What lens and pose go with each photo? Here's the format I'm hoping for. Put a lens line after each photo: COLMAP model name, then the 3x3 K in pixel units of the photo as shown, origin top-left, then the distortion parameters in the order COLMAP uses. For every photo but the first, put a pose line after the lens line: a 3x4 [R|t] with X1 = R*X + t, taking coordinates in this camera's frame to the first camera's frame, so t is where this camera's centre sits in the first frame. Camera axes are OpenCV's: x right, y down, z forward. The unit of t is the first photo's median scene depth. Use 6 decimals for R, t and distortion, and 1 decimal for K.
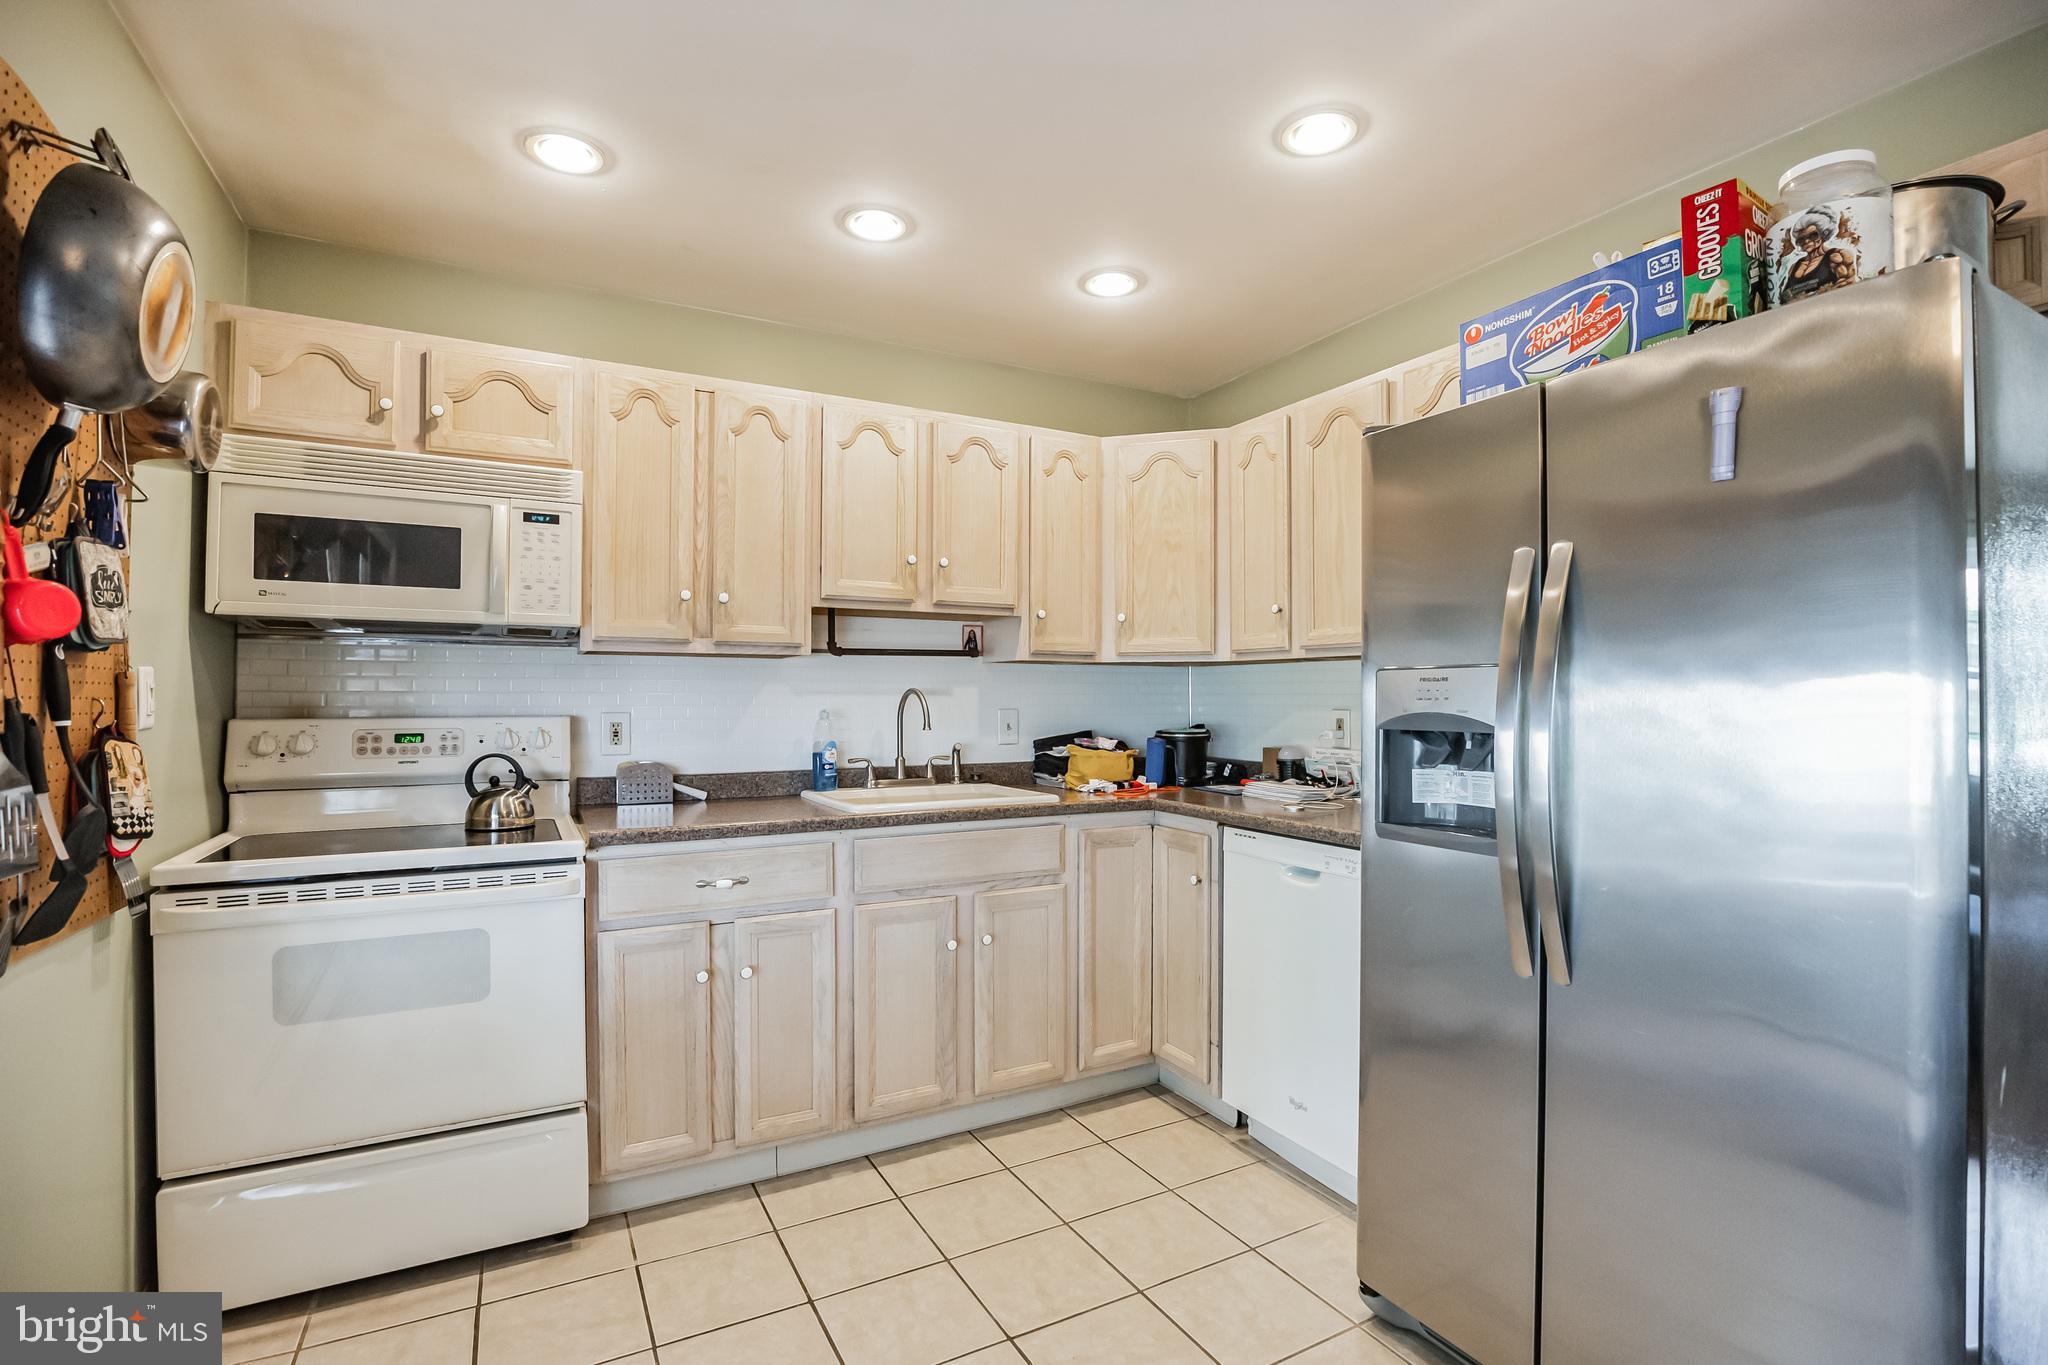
lens RADIAL K [[948.2, 0, 1022.3], [0, 948.2, 666.8], [0, 0, 1]] dist [-0.005180, -0.000446]
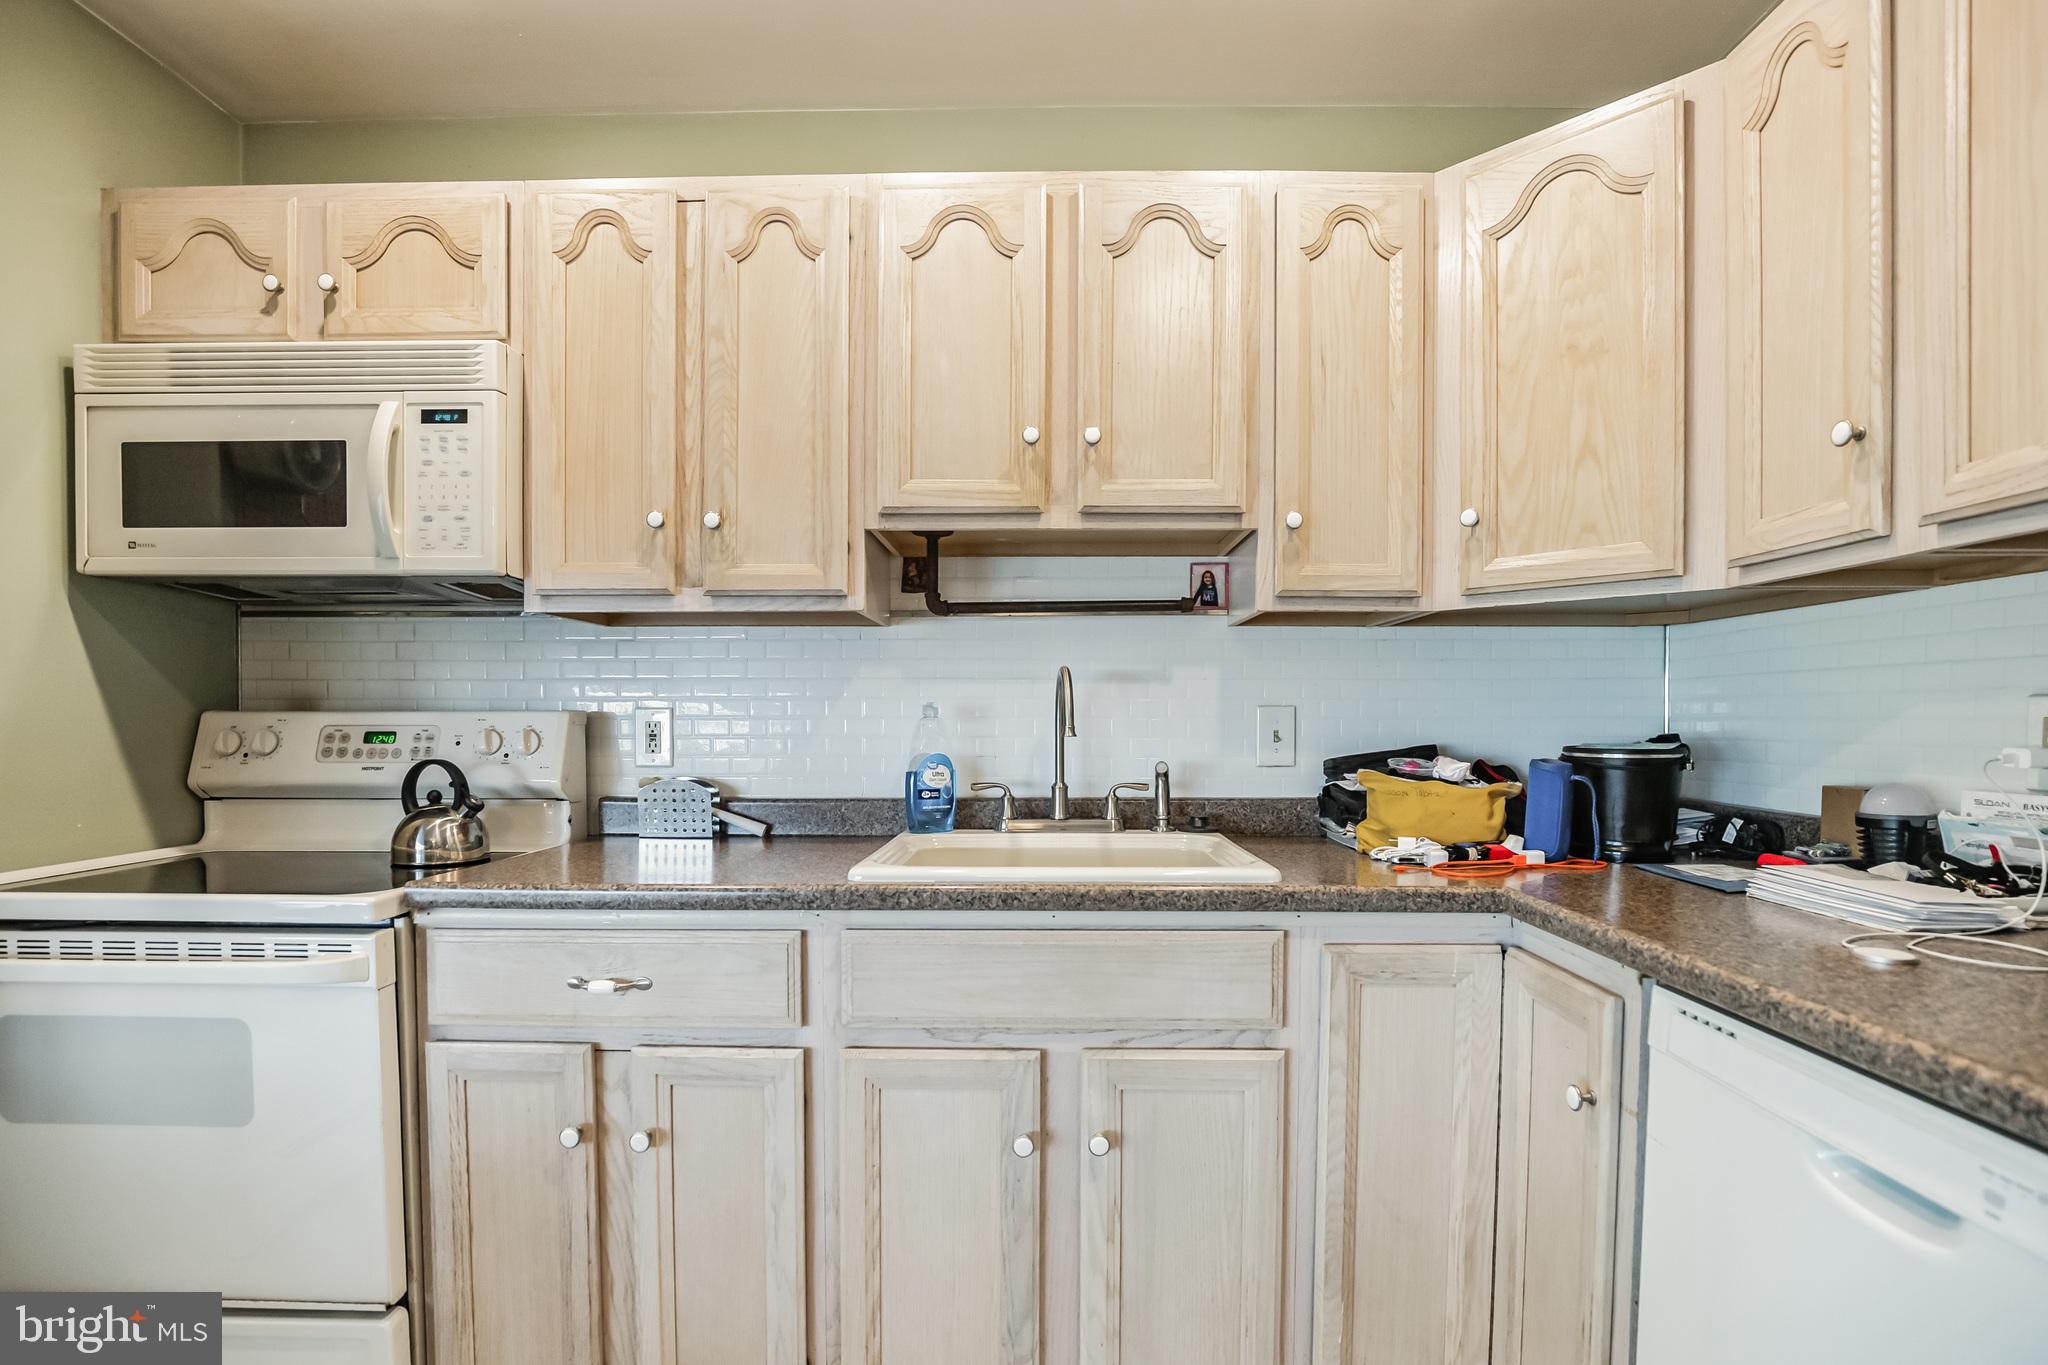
lens RADIAL K [[968.2, 0, 1031.0], [0, 968.2, 731.0], [0, 0, 1]] dist [-0.025167, 0.000783]
pose [[0.876311, 0.005246, -0.481717, 0.169682], [0.015687, 0.999100, 0.039418, 0.042685], [0.481490, -0.042099, 0.875440, 0.511690]]
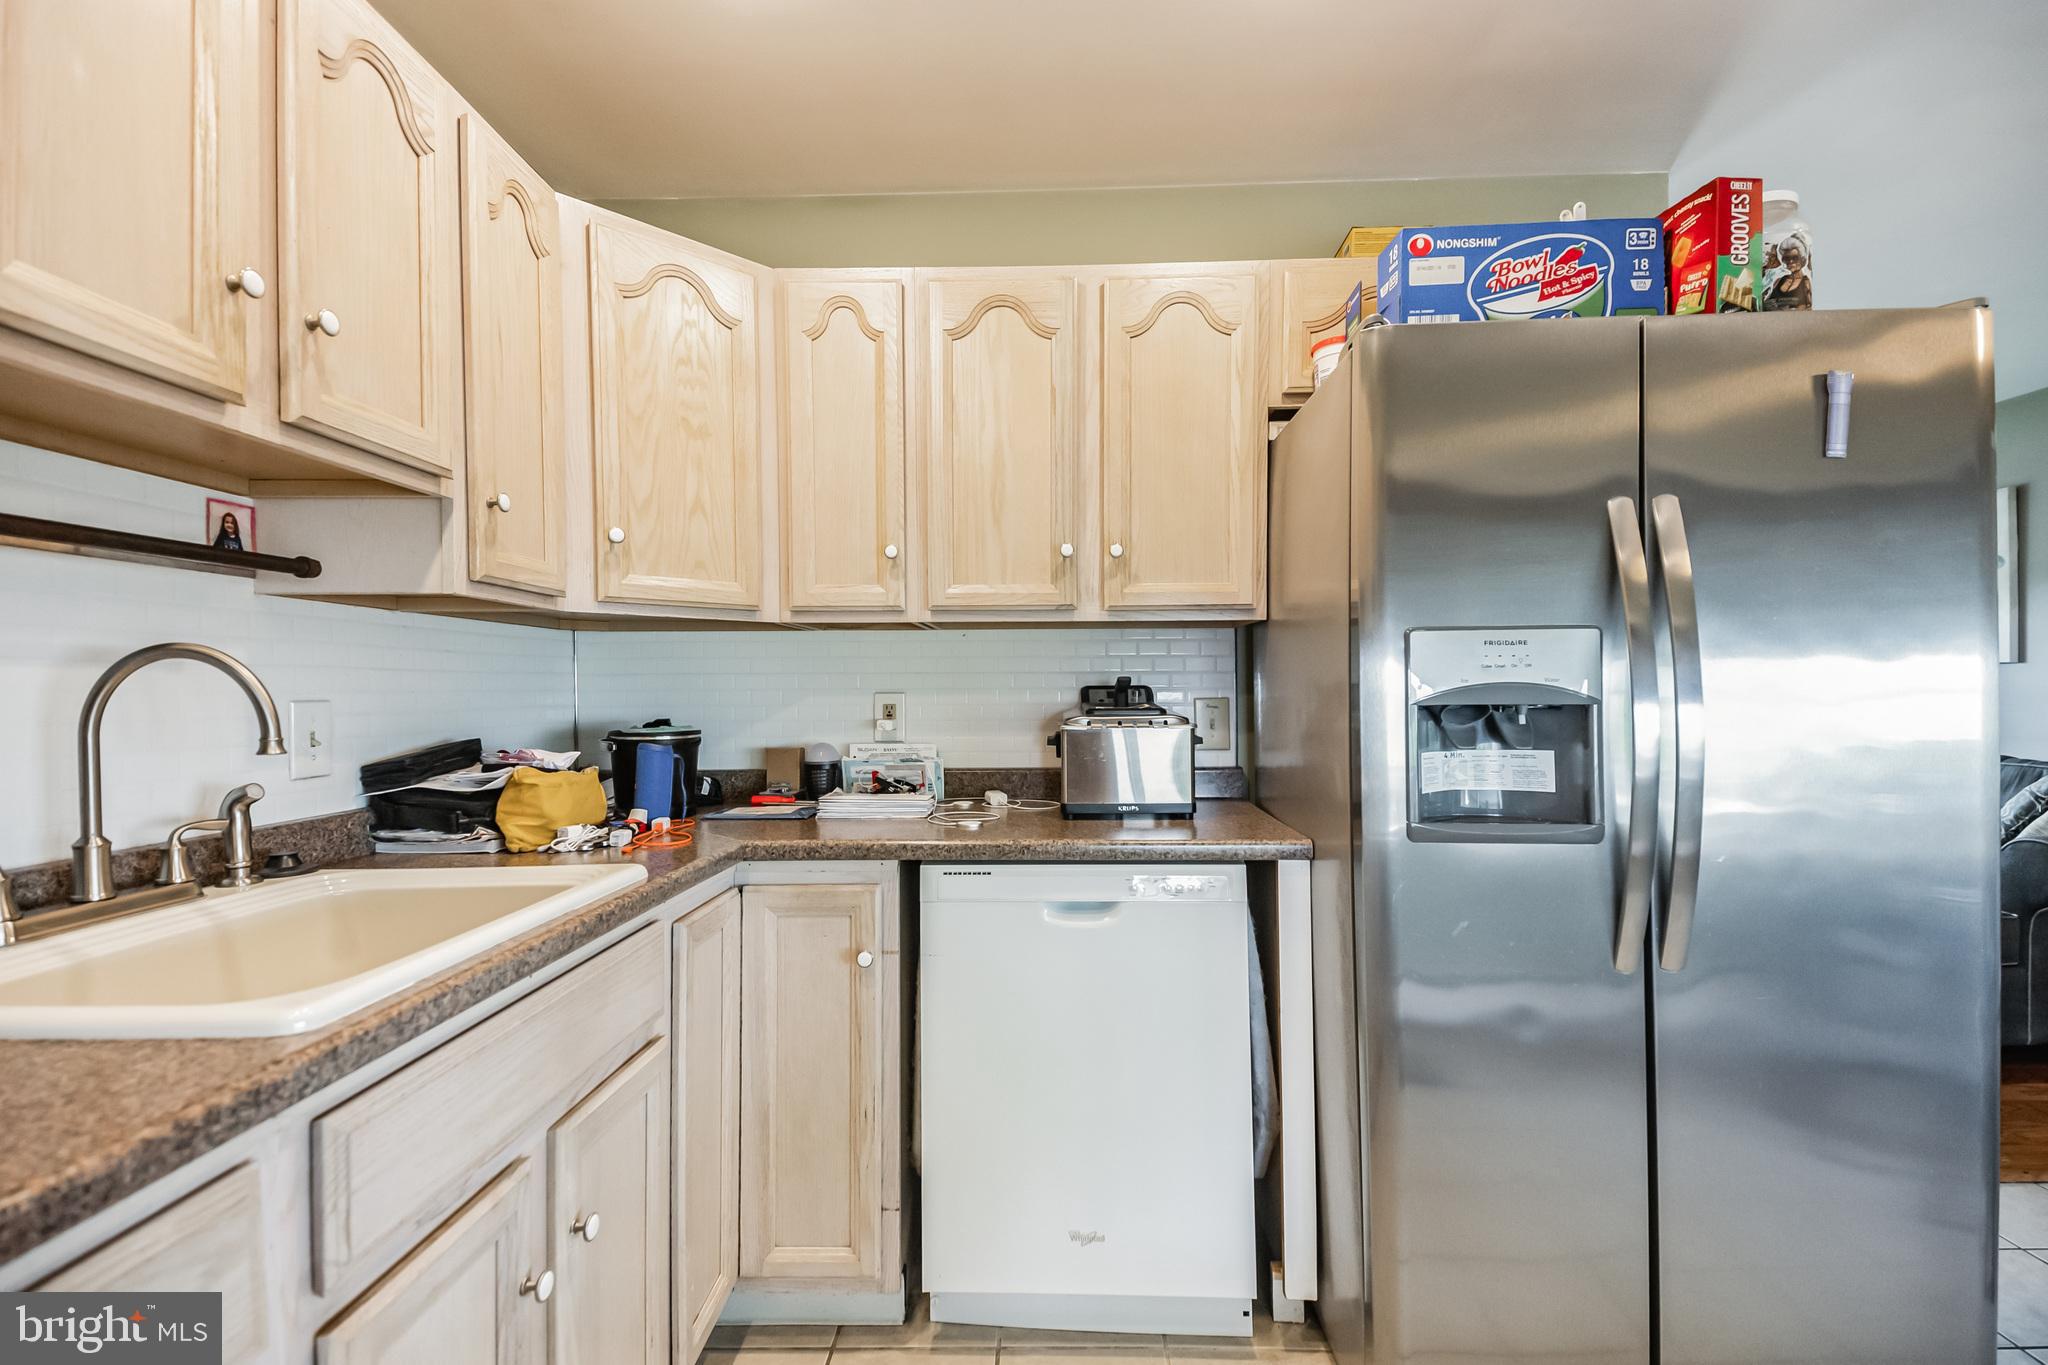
lens RADIAL K [[925.5, 0, 1024.0], [0, 925.5, 682.5], [0, 0, 1]] dist [0.094982, -0.052443]
pose [[0.492903, 0.001968, 0.870082, -0.304323], [-0.020739, 0.999740, 0.009487, 0.030361], [-0.869837, -0.022721, 0.492816, 0.587913]]
